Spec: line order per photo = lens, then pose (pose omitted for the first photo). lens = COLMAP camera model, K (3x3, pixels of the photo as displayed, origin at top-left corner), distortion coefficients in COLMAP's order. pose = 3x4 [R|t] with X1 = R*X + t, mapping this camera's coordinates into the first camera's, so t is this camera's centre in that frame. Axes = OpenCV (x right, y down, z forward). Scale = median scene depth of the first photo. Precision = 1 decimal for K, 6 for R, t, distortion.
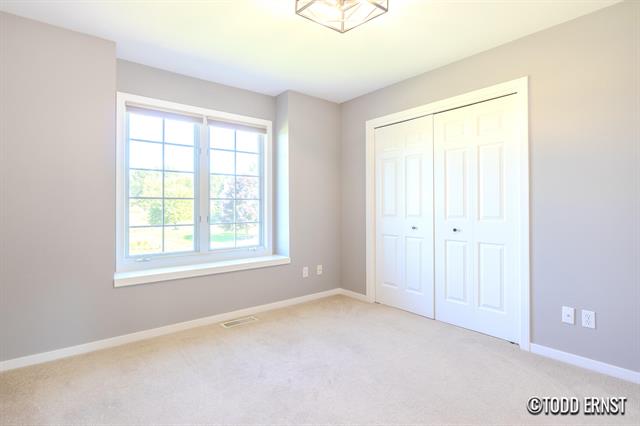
lens RADIAL K [[324.0, 0, 316.5], [0, 324.0, 210.3], [0, 0, 1]] dist [-0.000767, -0.000198]
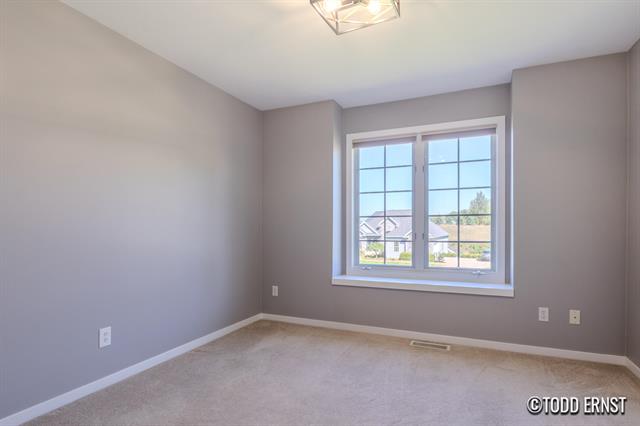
lens RADIAL K [[341.3, 0, 320.2], [0, 341.3, 234.0], [0, 0, 1]] dist [-0.001847, -0.000502]
pose [[0.449523, 0.013333, -0.893169, 0.460687], [-0.010761, 0.999897, 0.009510, 0.014188], [0.893204, 0.005336, 0.449620, 0.249256]]
